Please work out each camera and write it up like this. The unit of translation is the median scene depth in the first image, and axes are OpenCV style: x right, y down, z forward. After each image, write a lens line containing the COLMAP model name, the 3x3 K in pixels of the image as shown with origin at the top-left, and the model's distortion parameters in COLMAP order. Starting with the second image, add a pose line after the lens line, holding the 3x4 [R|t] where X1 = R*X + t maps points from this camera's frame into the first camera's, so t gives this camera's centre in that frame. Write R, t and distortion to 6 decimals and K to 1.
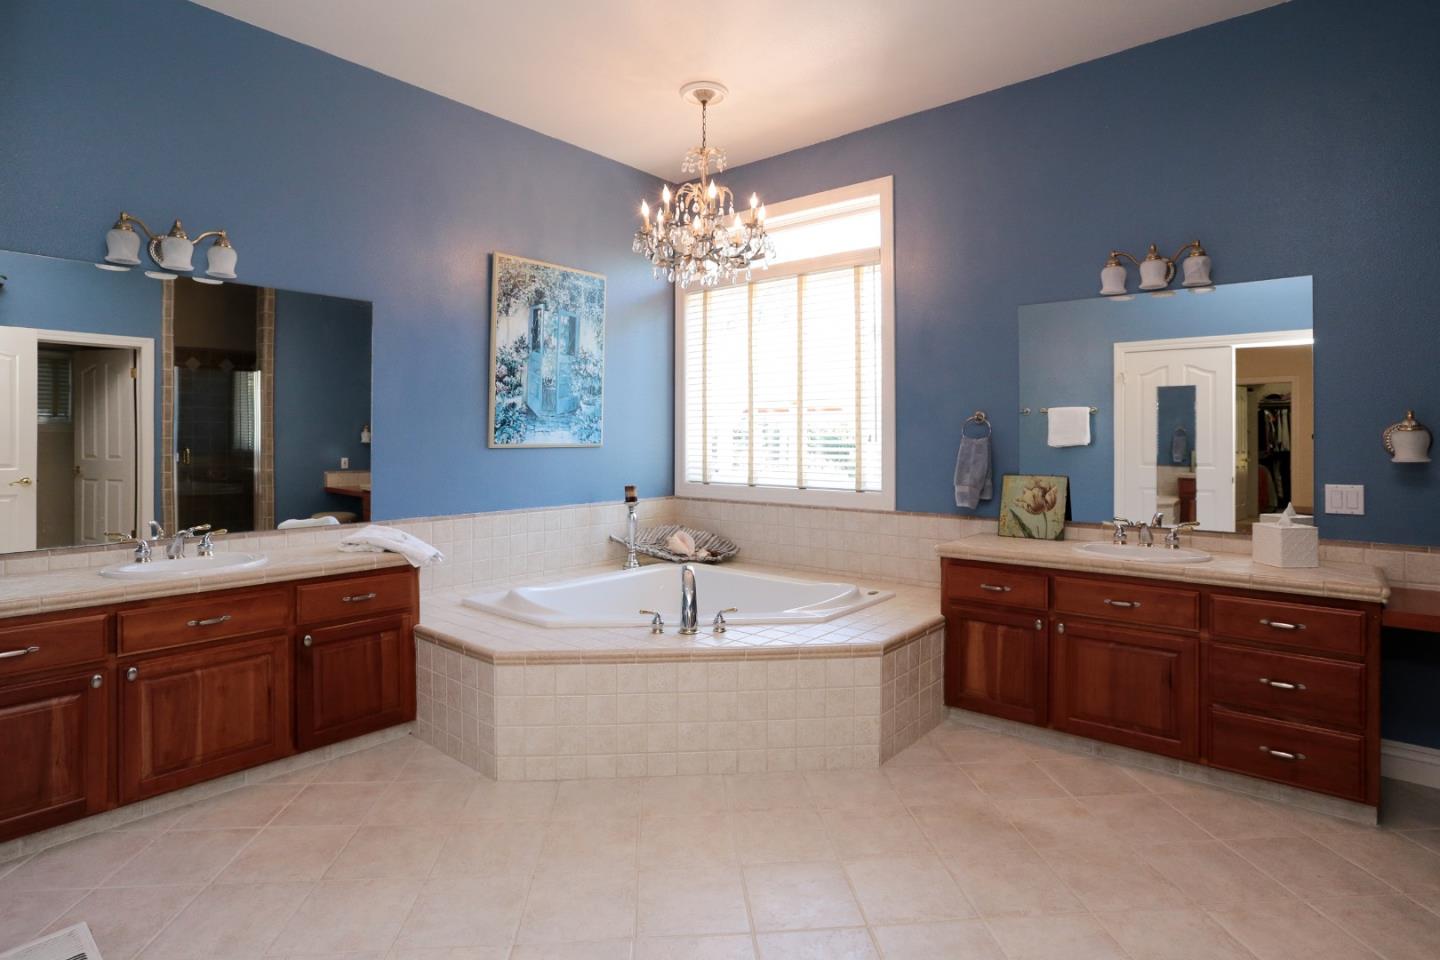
lens RADIAL K [[734.9, 0, 722.5], [0, 734.9, 457.6], [0, 0, 1]] dist [-0.023992, 0.000786]
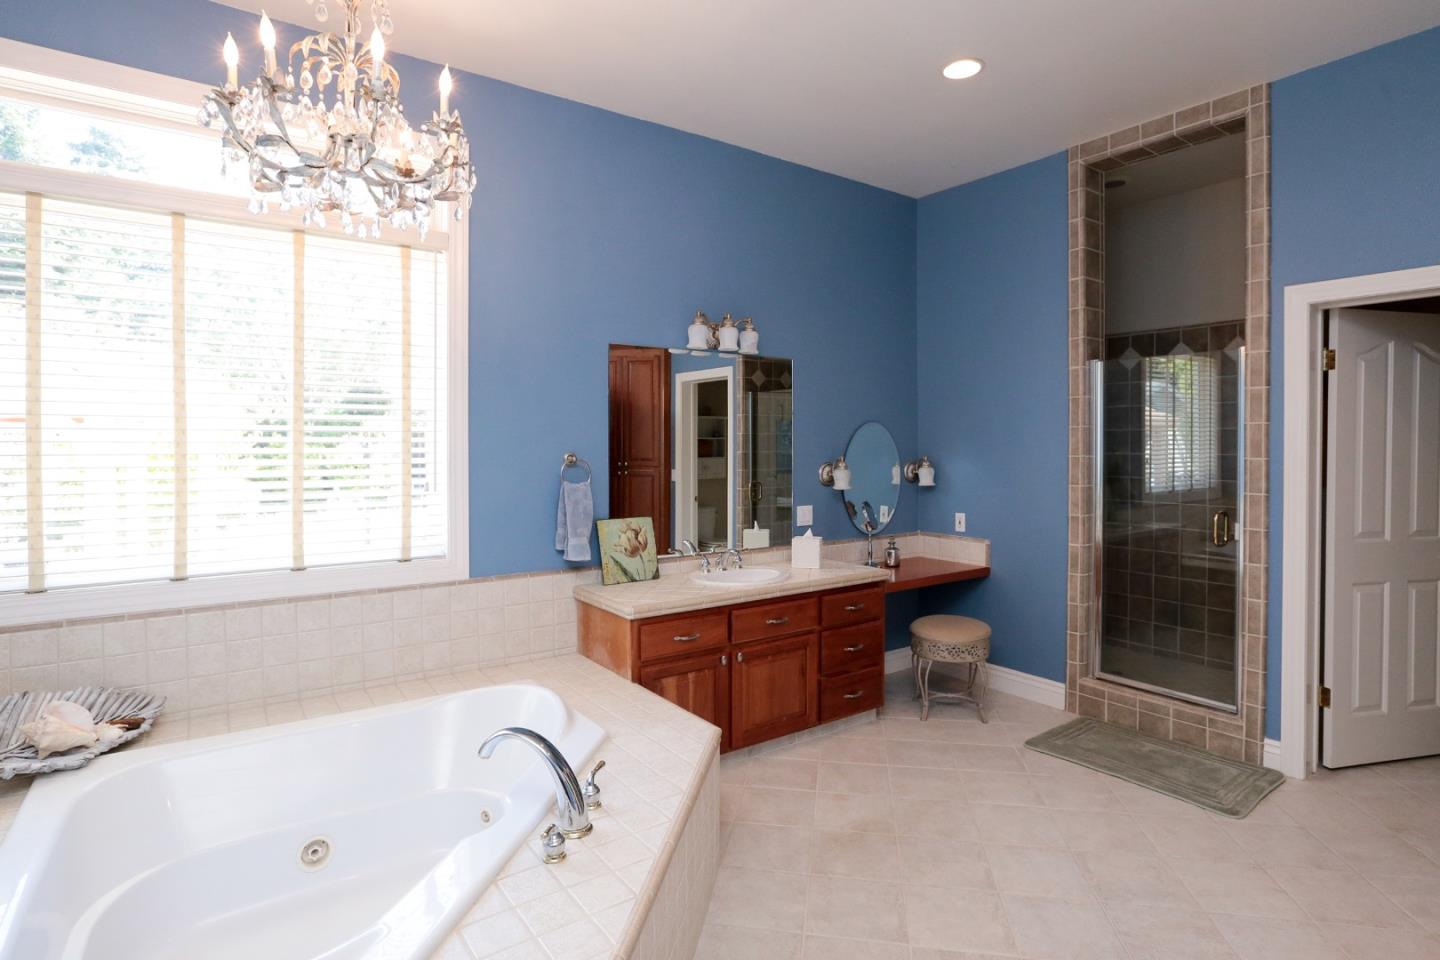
lens RADIAL K [[734.9, 0, 722.5], [0, 734.9, 457.6], [0, 0, 1]] dist [-0.023992, 0.000786]
pose [[0.239912, -0.016340, 0.970657, -0.521514], [0.018515, 0.999753, 0.012254, -0.069521], [-0.970618, 0.015032, 0.240156, 0.637664]]
